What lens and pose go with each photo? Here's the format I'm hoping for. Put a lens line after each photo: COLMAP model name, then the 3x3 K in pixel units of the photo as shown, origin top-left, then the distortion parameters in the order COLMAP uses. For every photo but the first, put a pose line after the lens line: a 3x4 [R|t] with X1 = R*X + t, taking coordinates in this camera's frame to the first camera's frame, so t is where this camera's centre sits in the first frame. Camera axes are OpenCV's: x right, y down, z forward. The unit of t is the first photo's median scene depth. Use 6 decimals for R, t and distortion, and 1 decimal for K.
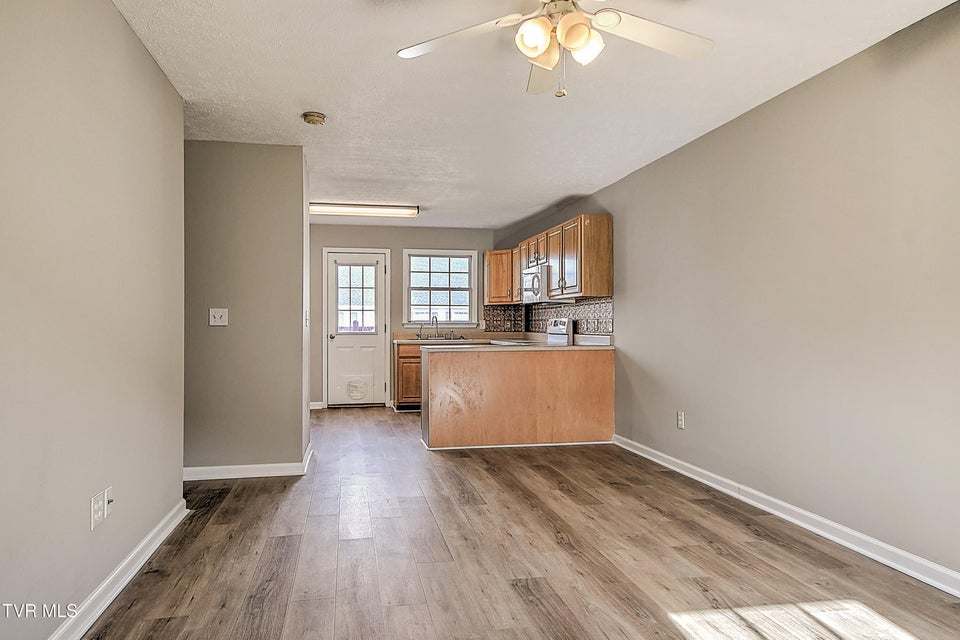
lens RADIAL K [[657.3, 0, 486.1], [0, 657.3, 325.8], [0, 0, 1]] dist [0.025014, 0.018665]
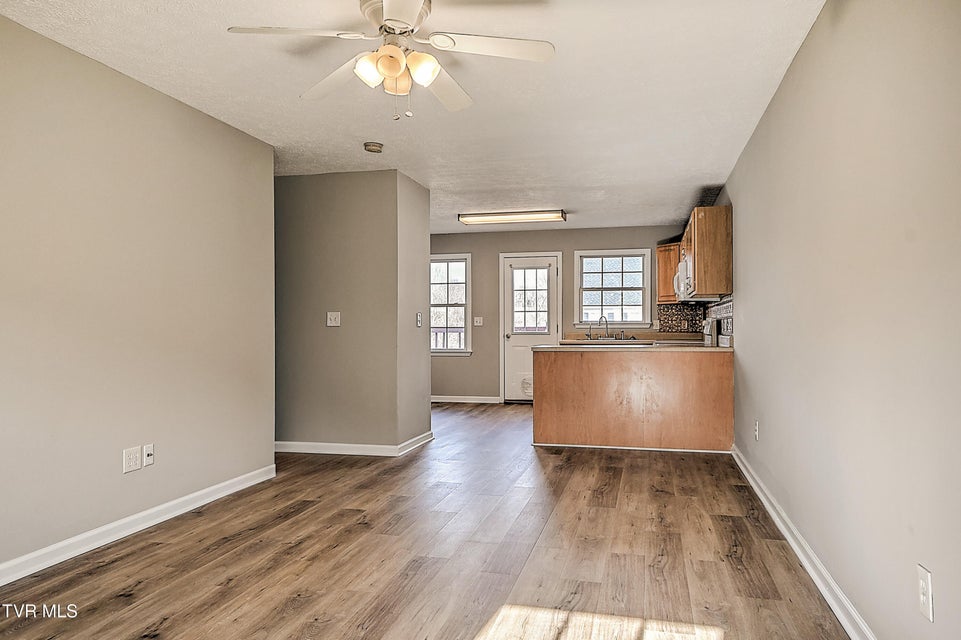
lens RADIAL K [[658.0, 0, 486.7], [0, 658.0, 320.3], [0, 0, 1]] dist [0.025014, 0.018665]
pose [[0.908996, -0.004572, -0.416780, 0.417332], [0.000772, 0.999957, -0.009288, 0.001482], [0.416805, 0.008121, 0.908960, 0.031240]]
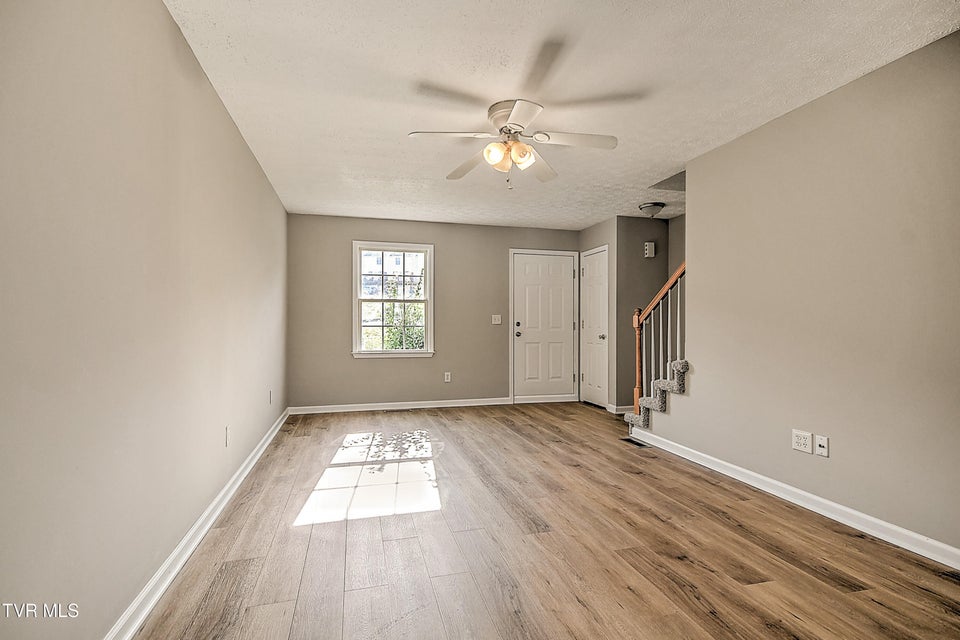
lens RADIAL K [[487.8, 0, 483.9], [0, 487.8, 317.1], [0, 0, 1]] dist [-0.005698, 0.005419]
pose [[-0.996964, -0.003728, -0.077779, 0.162496], [-0.002949, 0.999944, -0.010117, -0.001310], [0.077813, -0.009857, -0.996919, 1.319271]]
